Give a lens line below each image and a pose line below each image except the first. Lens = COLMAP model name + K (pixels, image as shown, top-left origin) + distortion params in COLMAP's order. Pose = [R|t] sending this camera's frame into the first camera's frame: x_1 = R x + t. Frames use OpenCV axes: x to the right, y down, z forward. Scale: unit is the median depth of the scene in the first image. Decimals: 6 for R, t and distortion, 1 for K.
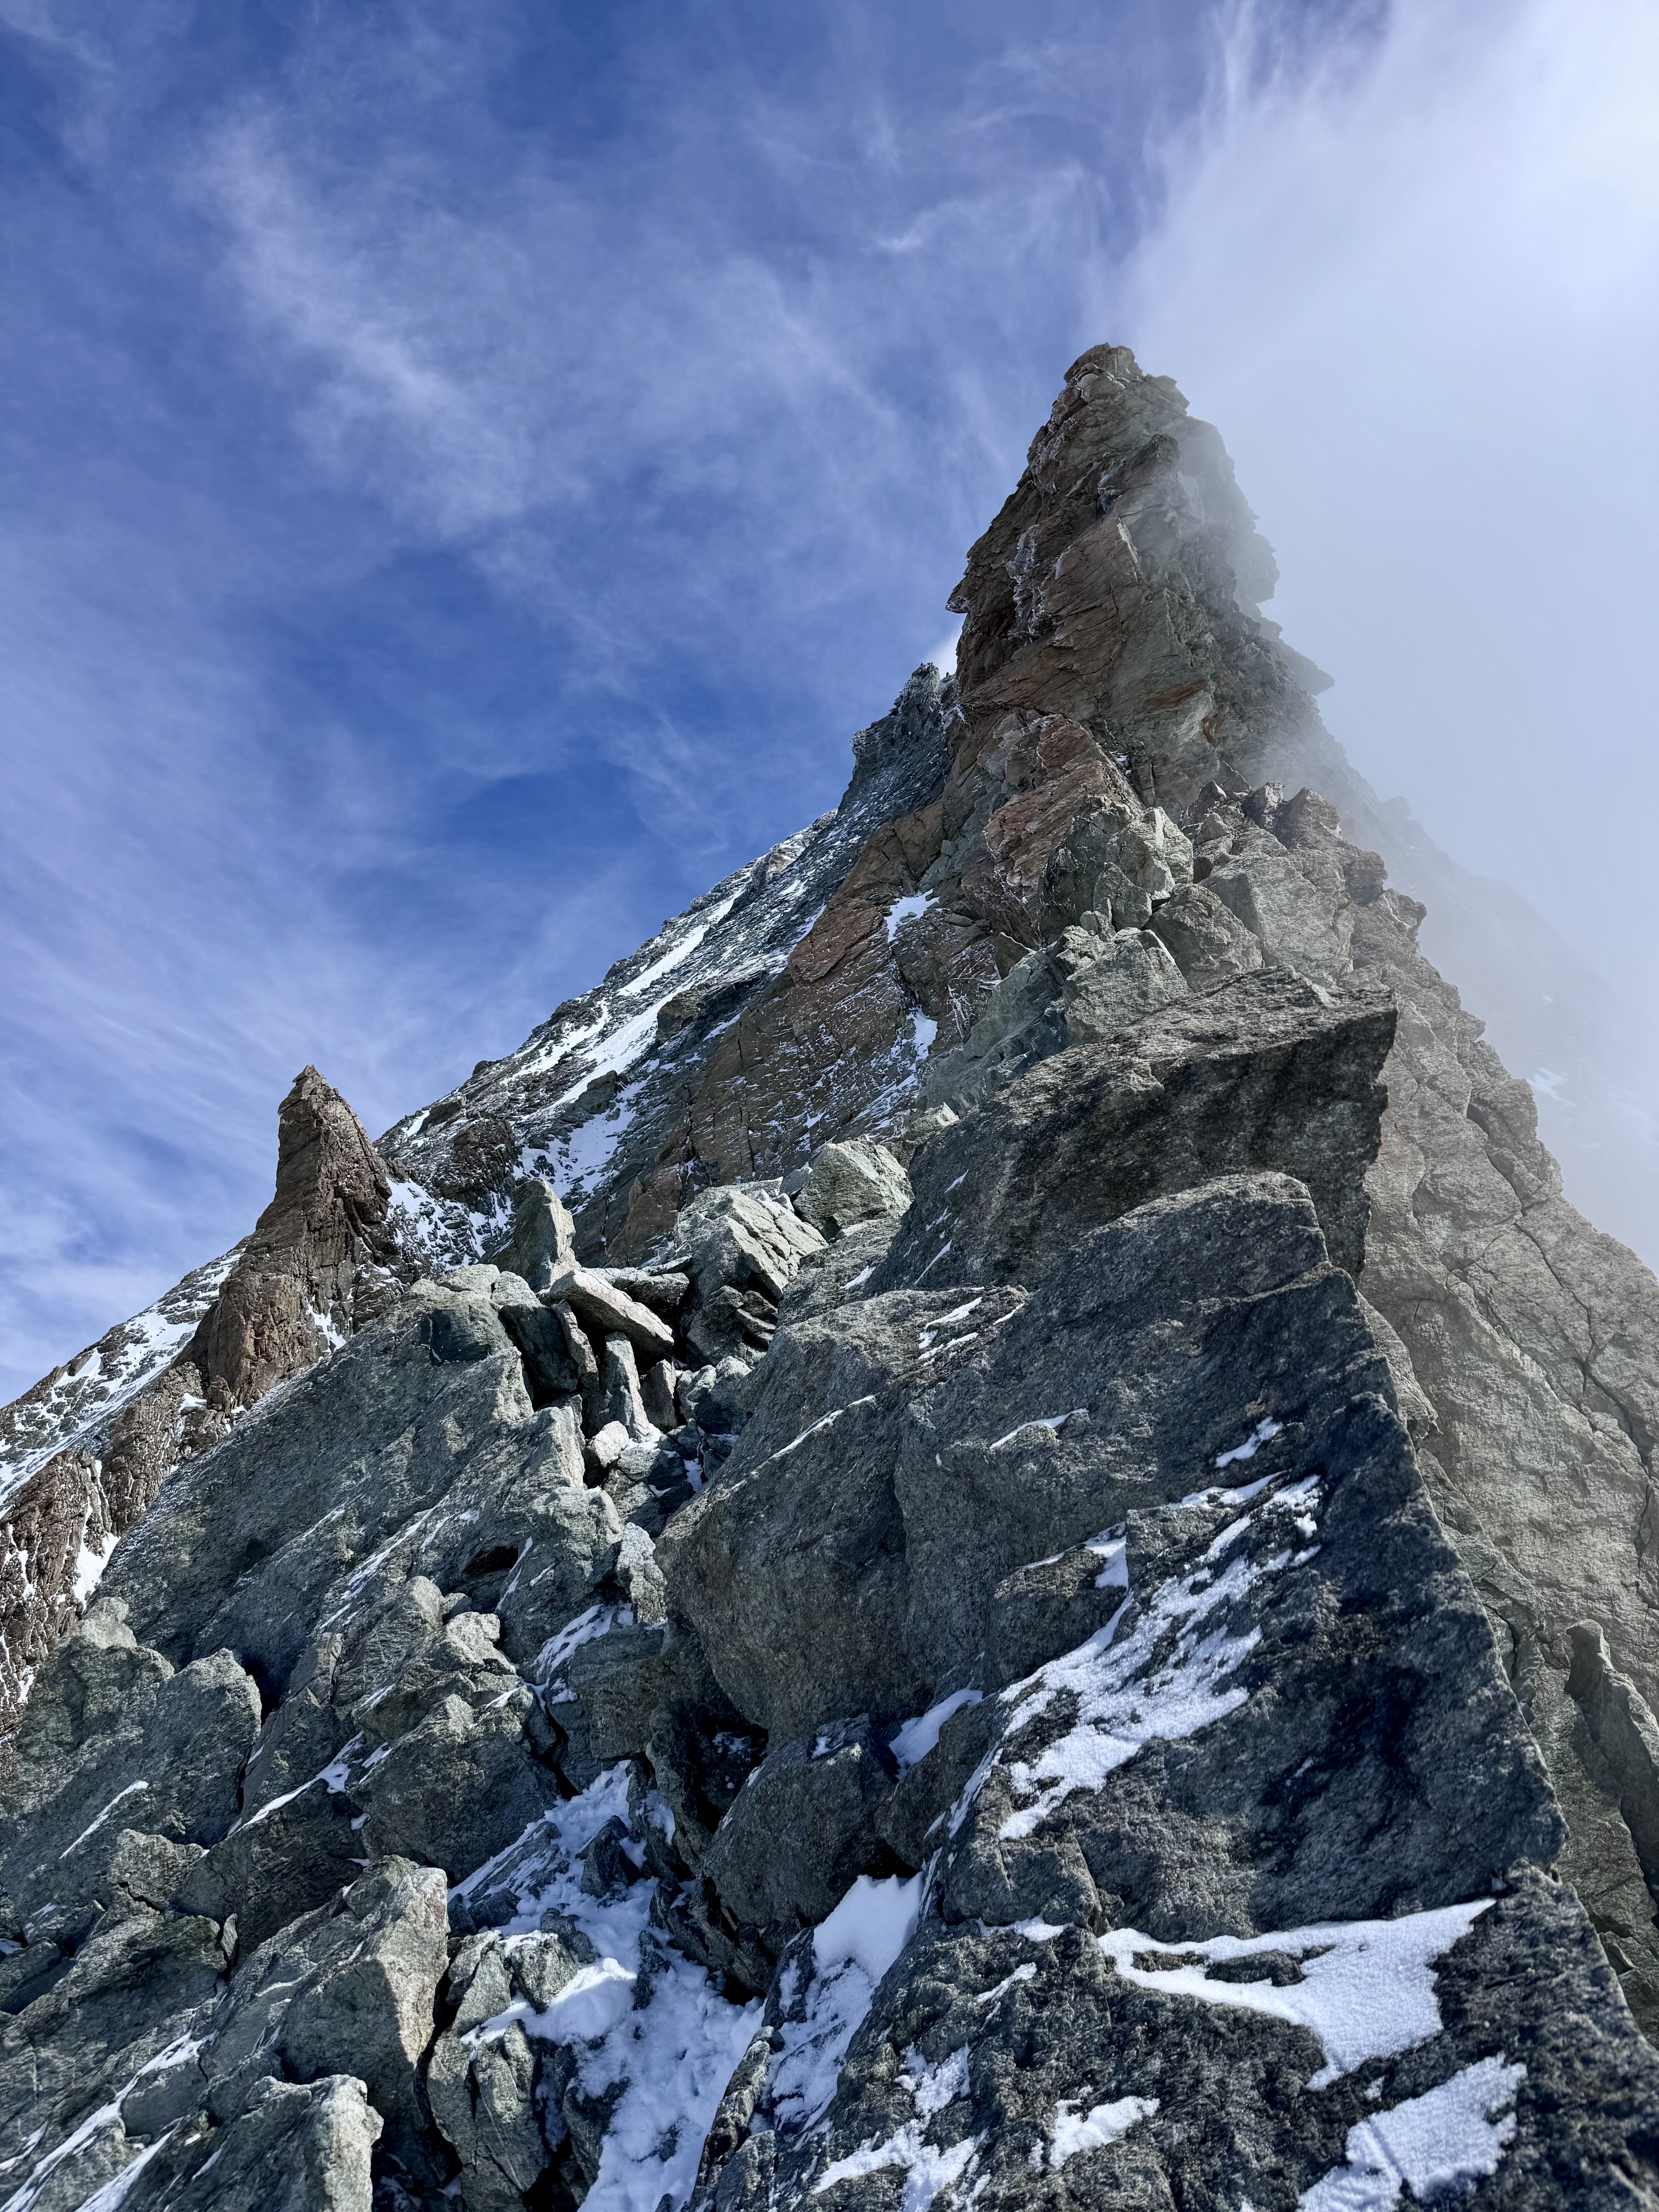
lens RADIAL K [[1551.6, 0, 829.5], [0, 1551.6, 1106.0], [0, 0, 1]] dist [-0.001280, -0.001209]
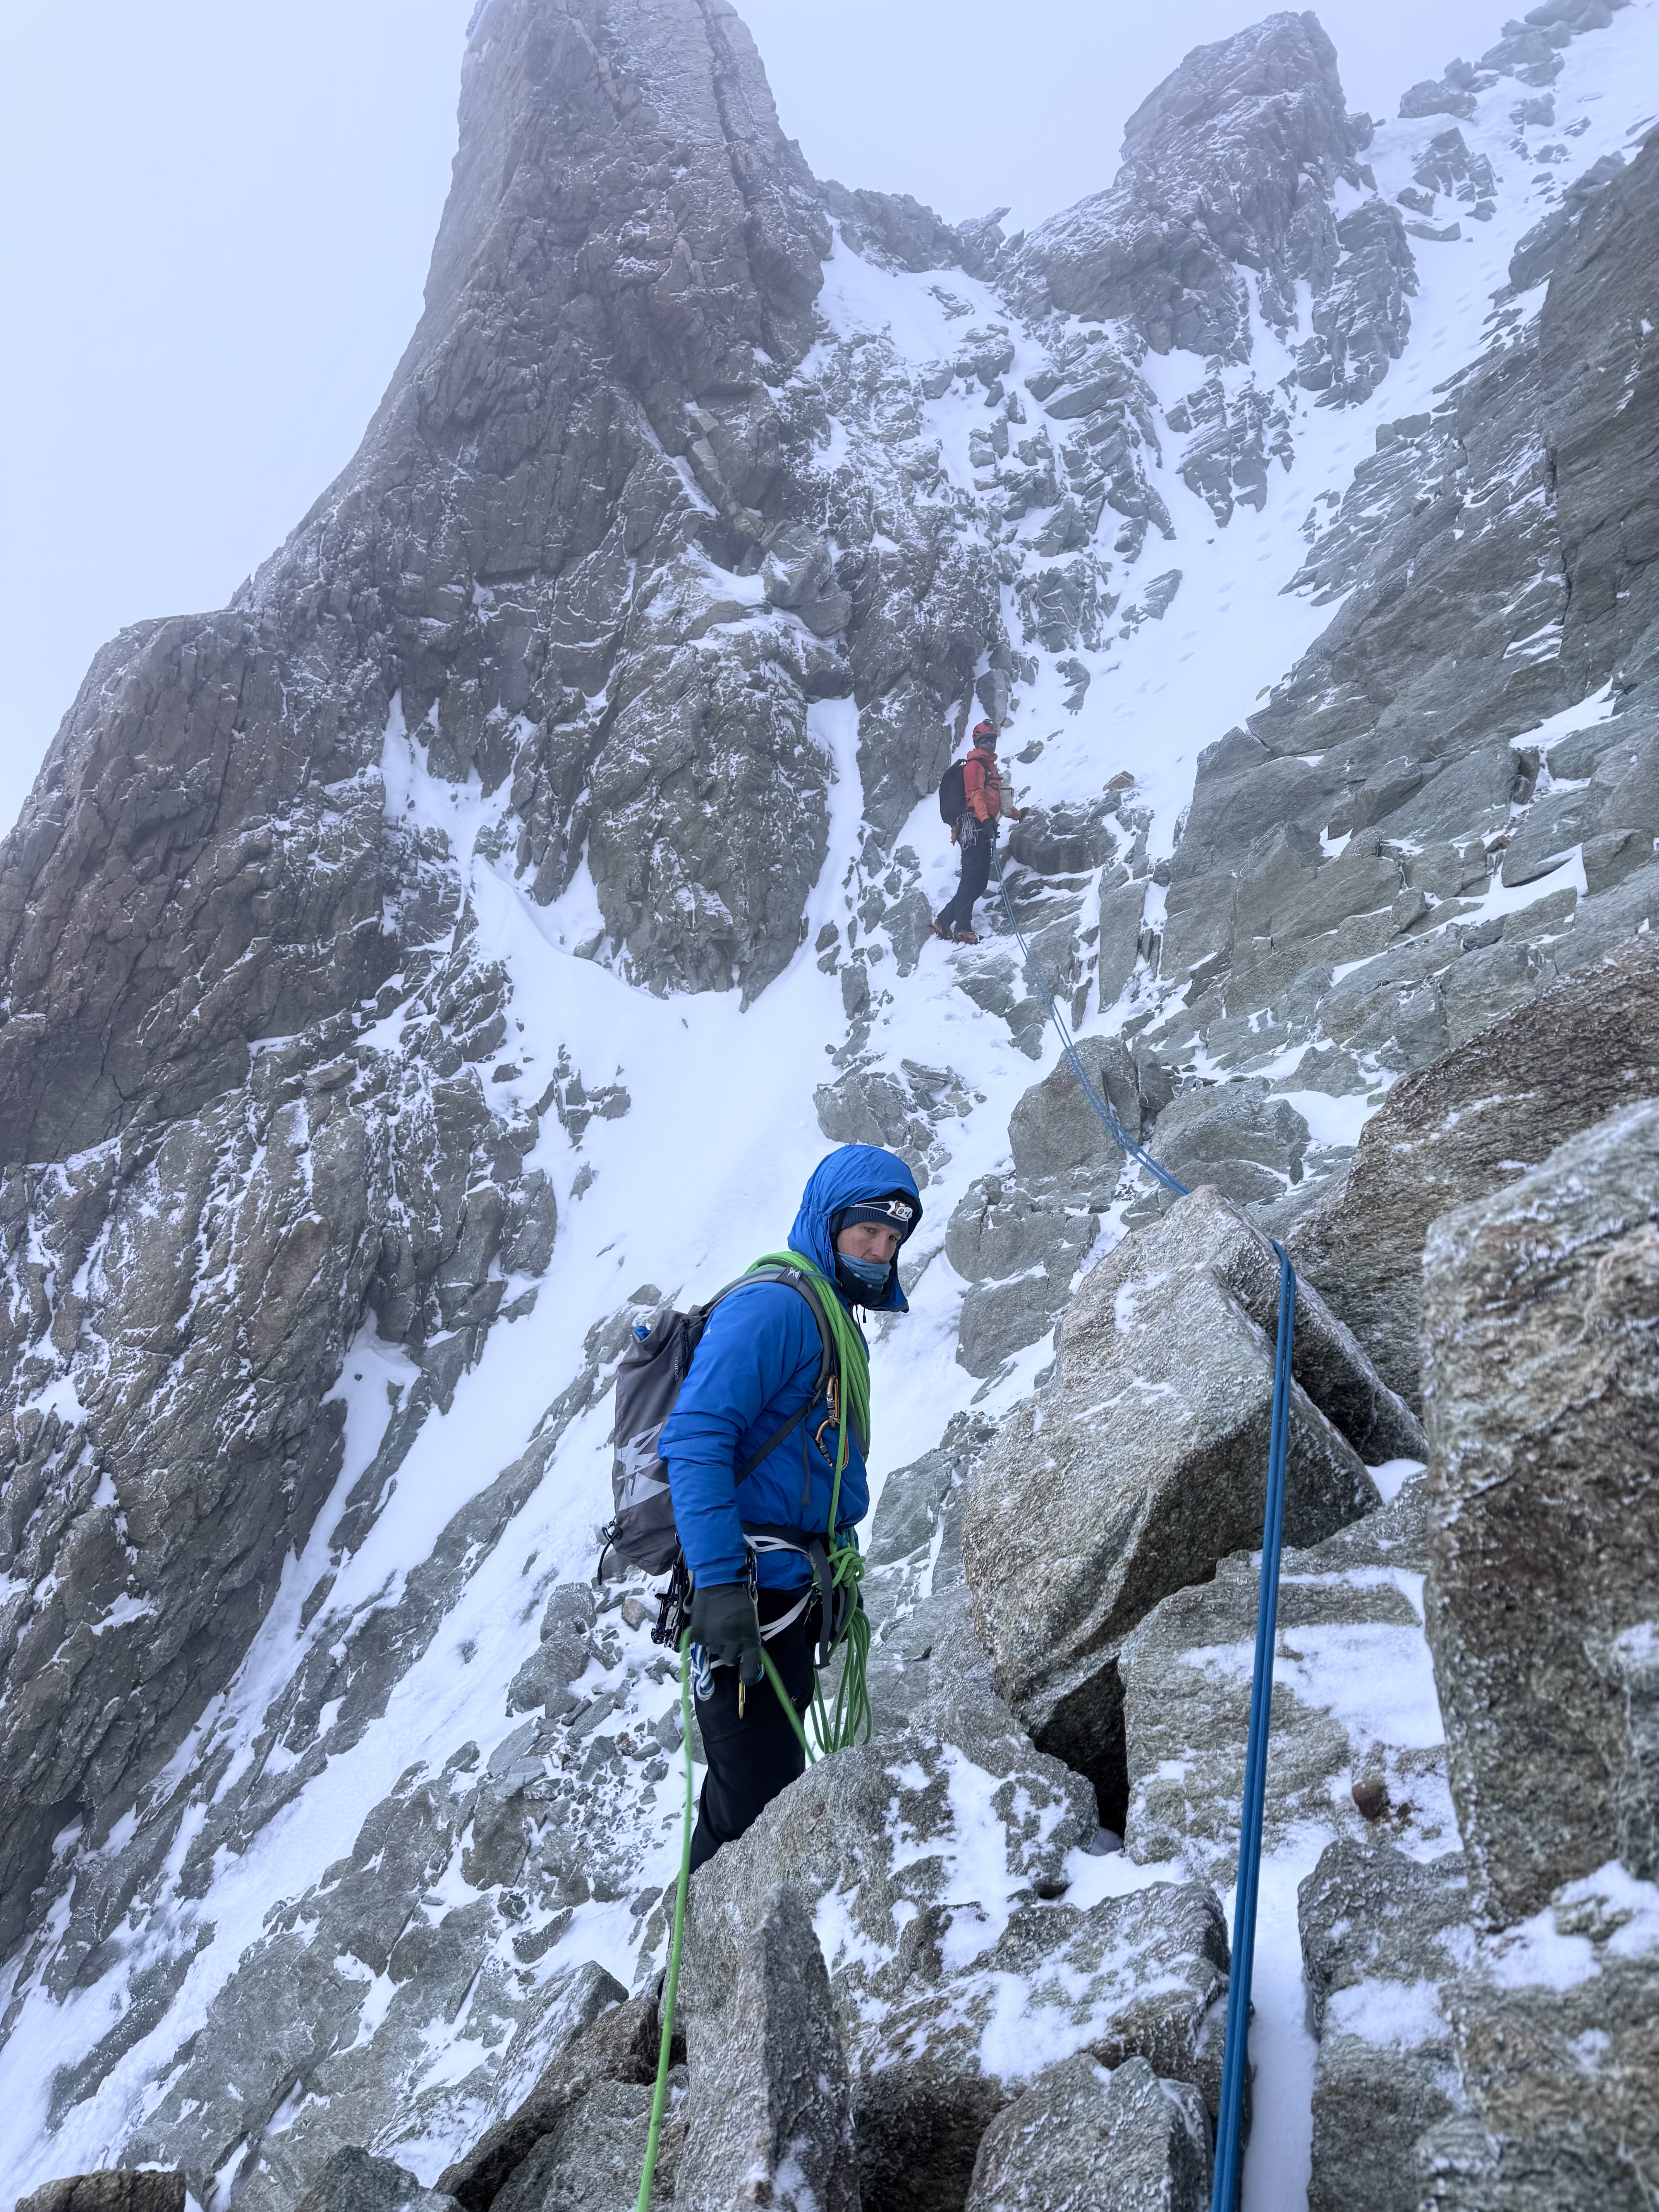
lens RADIAL K [[1551.6, 0, 829.5], [0, 1551.6, 1106.0], [0, 0, 1]] dist [-0.001280, -0.001209]
pose [[0.854008, 0.099238, -0.510708, -0.132010], [0.102841, 0.930069, 0.352698, 0.089902], [0.509995, -0.353728, 0.784080, 0.726058]]
